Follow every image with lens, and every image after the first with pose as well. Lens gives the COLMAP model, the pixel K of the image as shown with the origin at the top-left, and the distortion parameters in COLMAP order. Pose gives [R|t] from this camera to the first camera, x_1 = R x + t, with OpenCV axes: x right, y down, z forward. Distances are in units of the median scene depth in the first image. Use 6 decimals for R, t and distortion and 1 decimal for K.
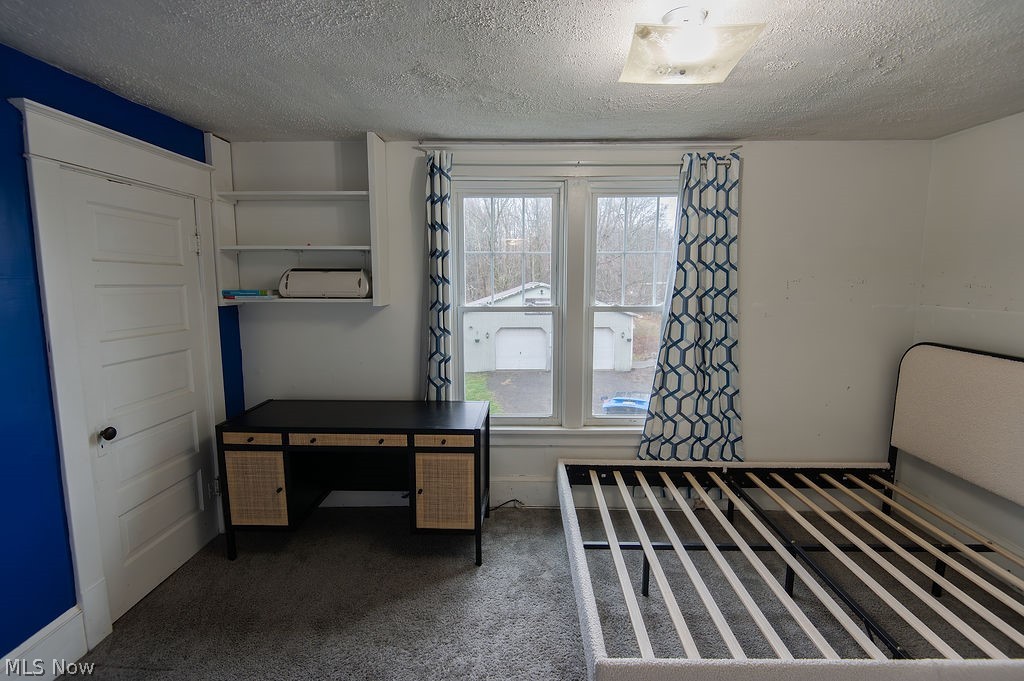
lens RADIAL K [[468.4, 0, 512.4], [0, 468.4, 340.1], [0, 0, 1]] dist [0.041364, -0.026376]
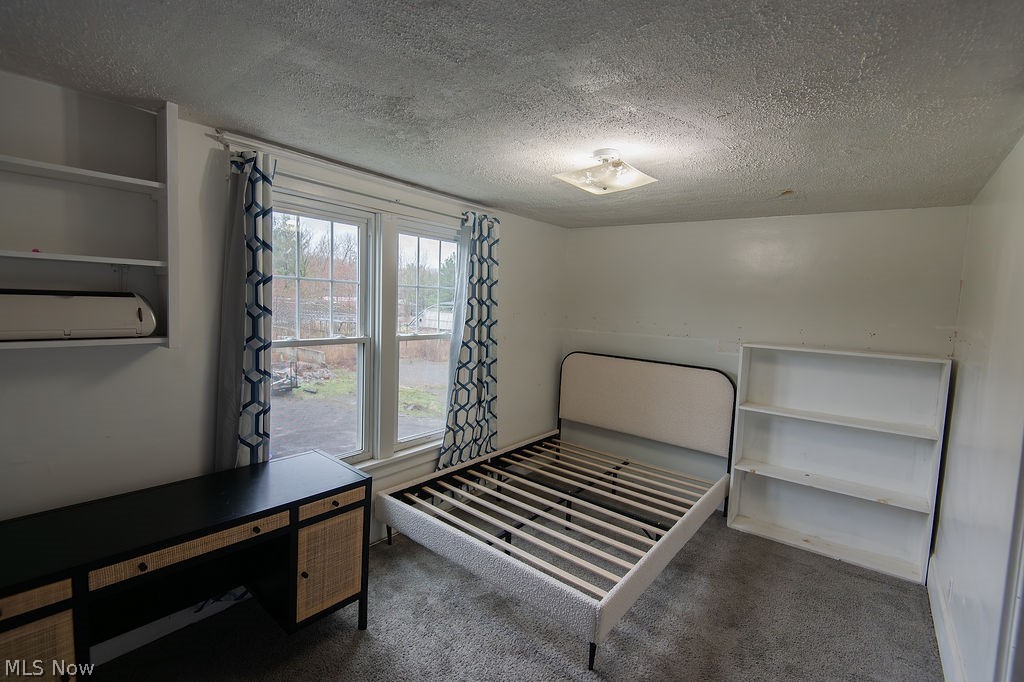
lens RADIAL K [[454.8, 0, 522.3], [0, 454.8, 339.6], [0, 0, 1]] dist [0.033444, -0.023790]
pose [[0.609497, -0.040674, 0.791744, -0.481032], [0.064741, 0.997901, 0.001426, -0.049275], [-0.790141, 0.050389, 0.610851, 0.167865]]
